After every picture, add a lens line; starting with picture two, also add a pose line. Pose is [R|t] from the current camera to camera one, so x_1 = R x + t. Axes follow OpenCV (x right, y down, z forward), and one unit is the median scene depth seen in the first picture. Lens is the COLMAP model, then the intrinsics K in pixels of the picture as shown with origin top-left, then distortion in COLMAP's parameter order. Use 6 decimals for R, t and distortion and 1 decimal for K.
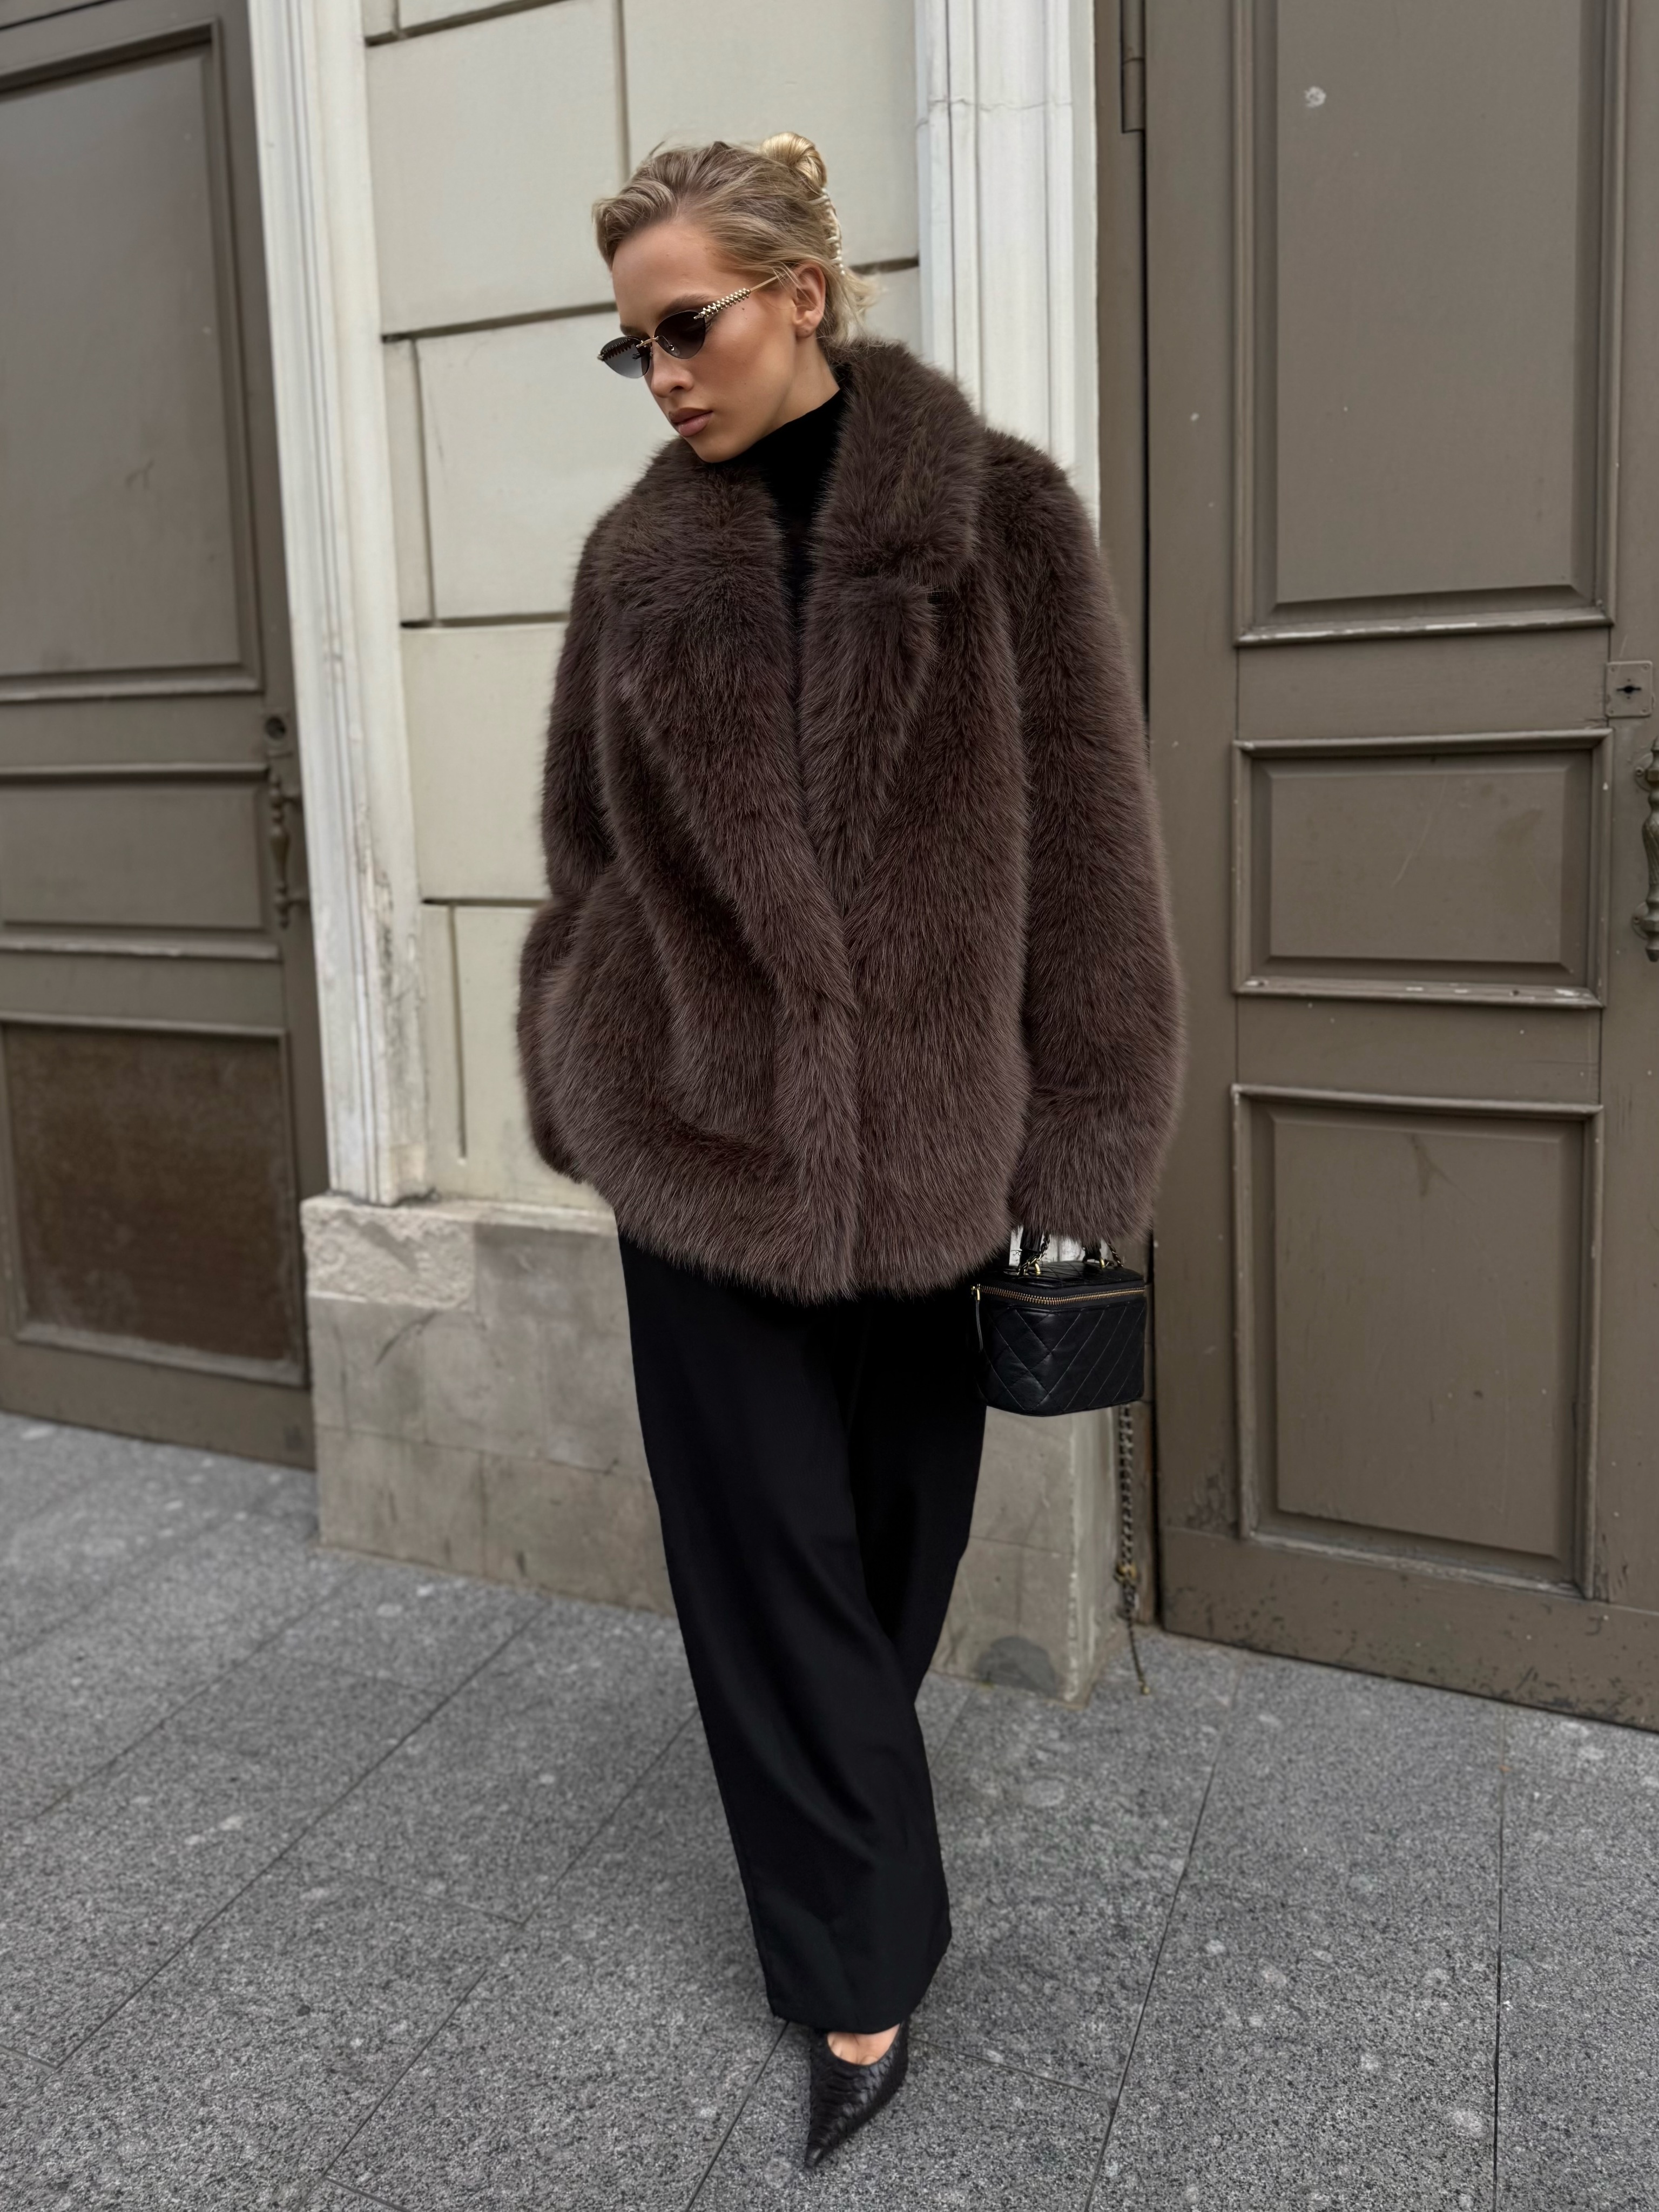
lens RADIAL K [[1550.5, 0, 822.6], [0, 1550.5, 934.3], [0, 0, 1]] dist [0.005603, -0.006503]
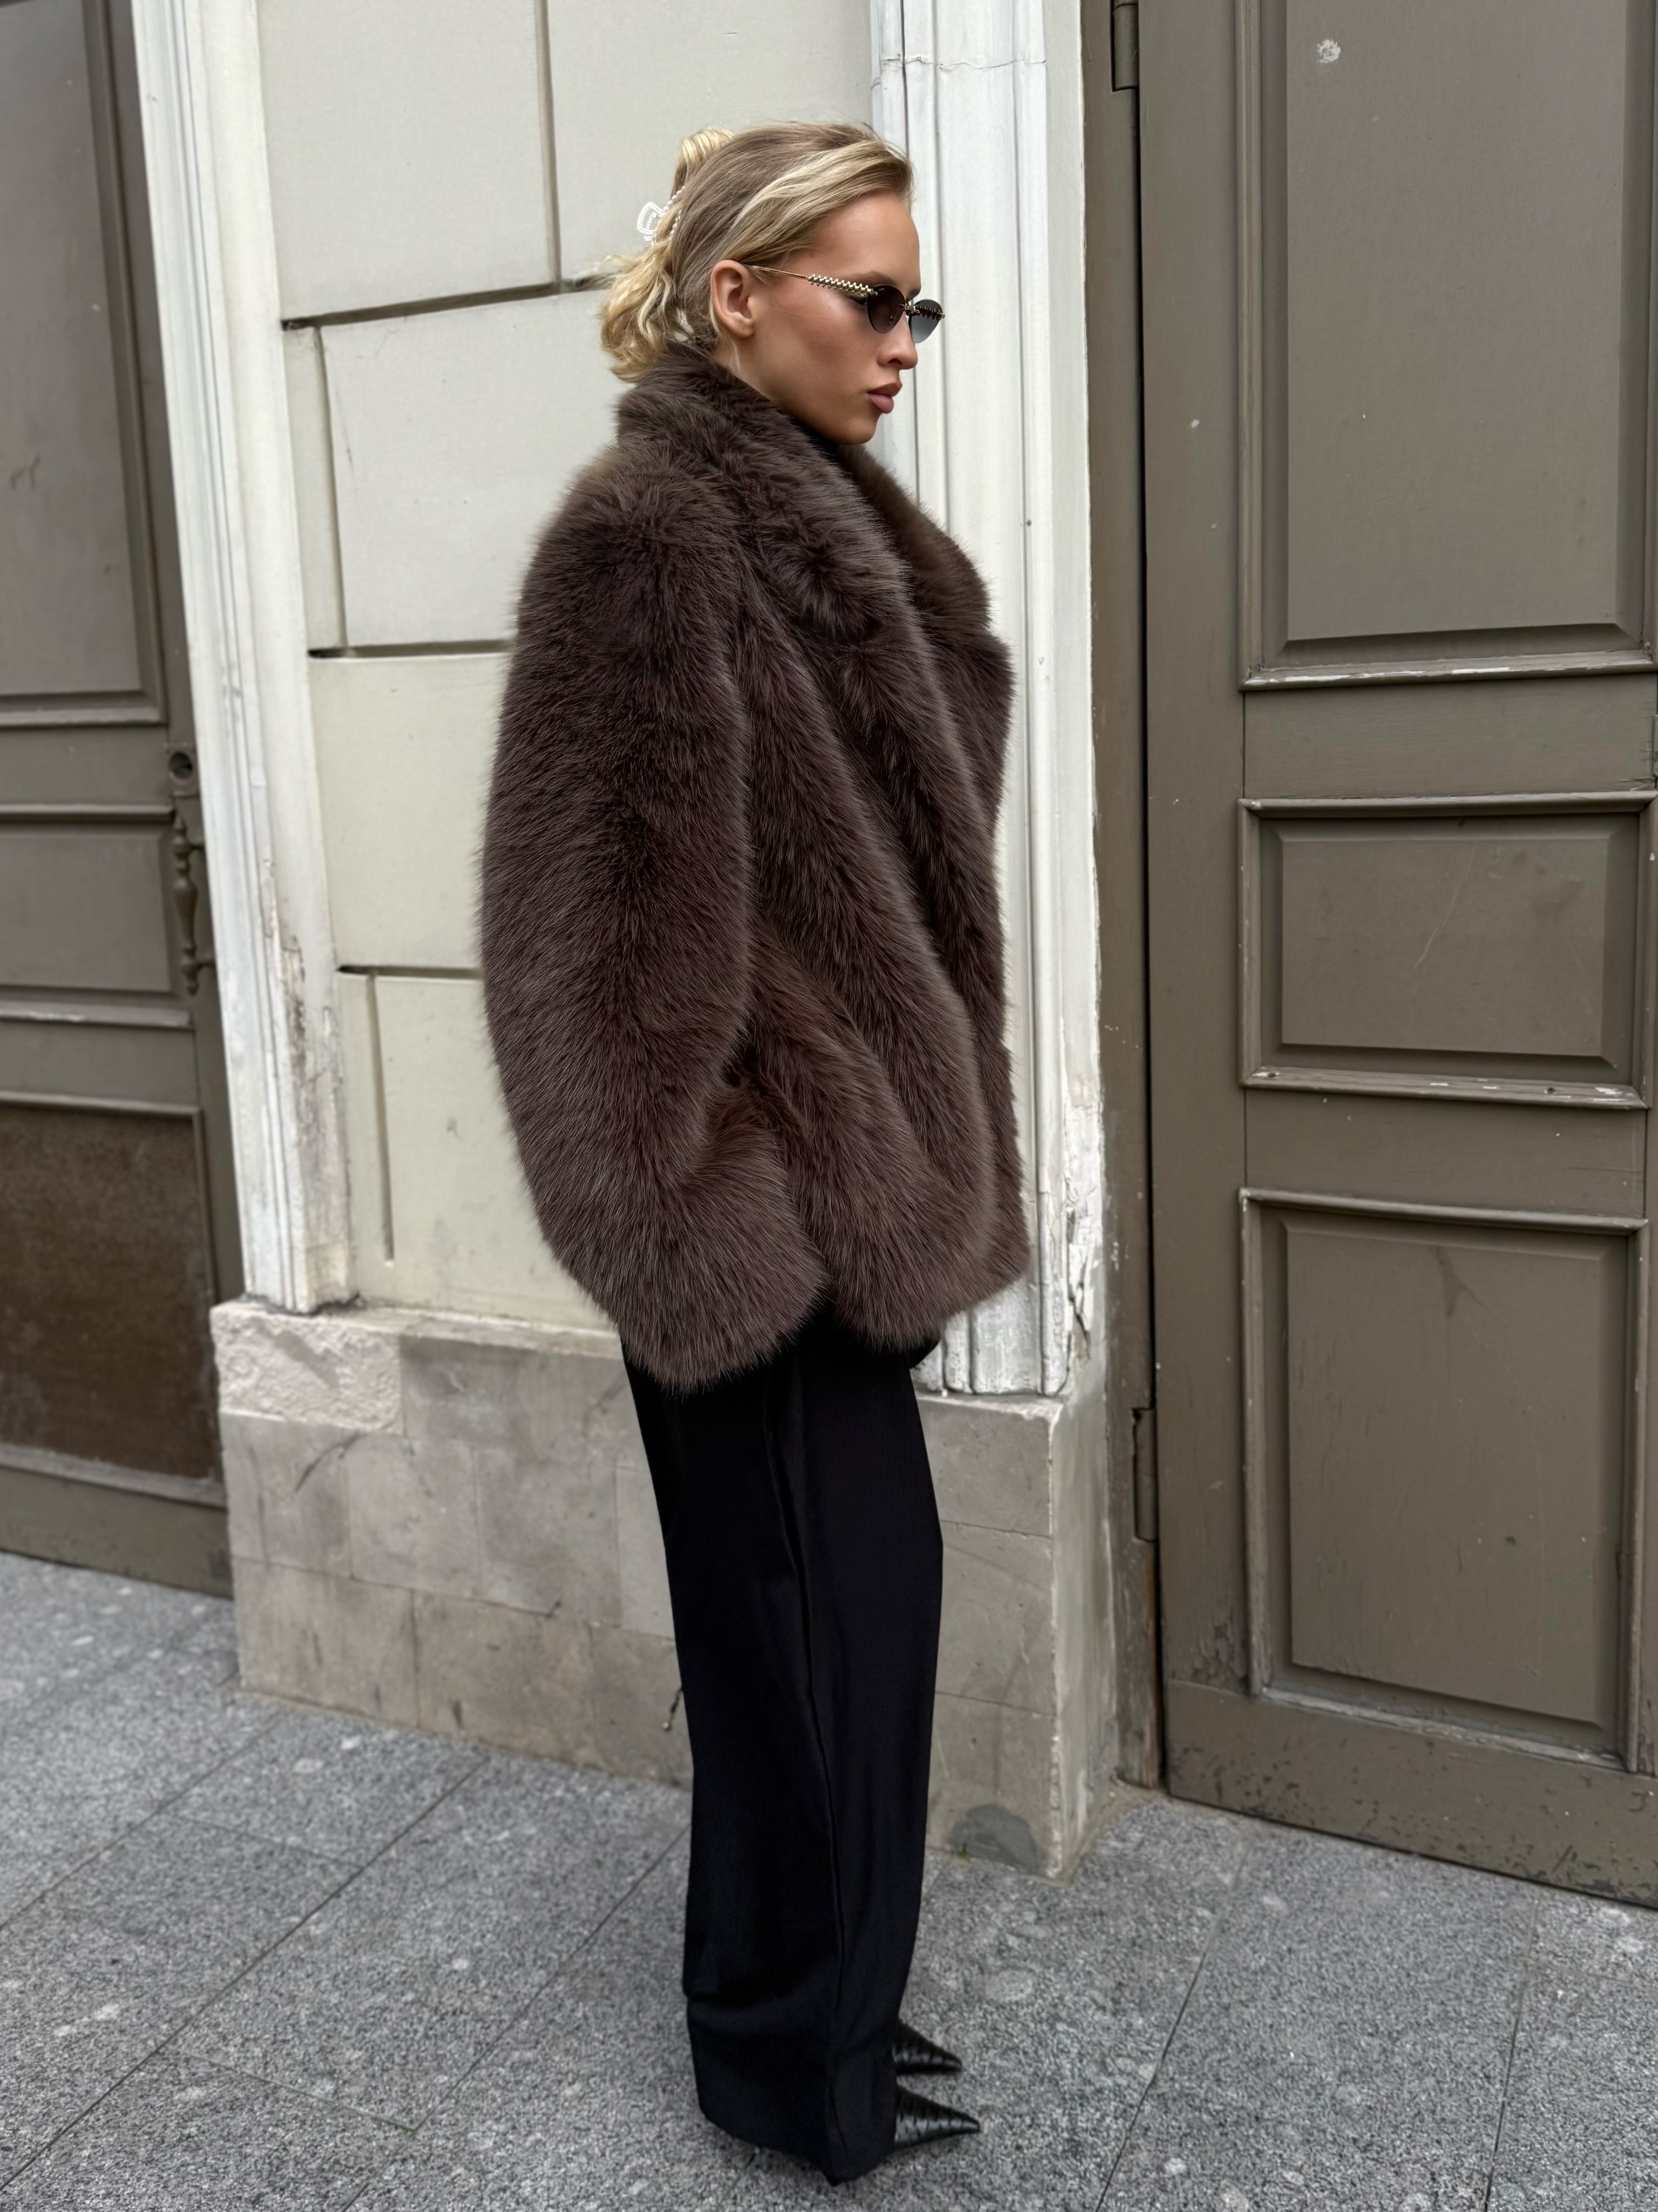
lens RADIAL K [[1789.6, 0, 908.7], [0, 1789.6, 994.5], [0, 0, 1]] dist [0.016173, -0.019332]
pose [[0.999878, -0.000942, -0.015576, 0.092139], [0.001502, 0.999351, 0.035985, -0.049982], [0.015532, -0.036004, 0.999231, -0.012948]]
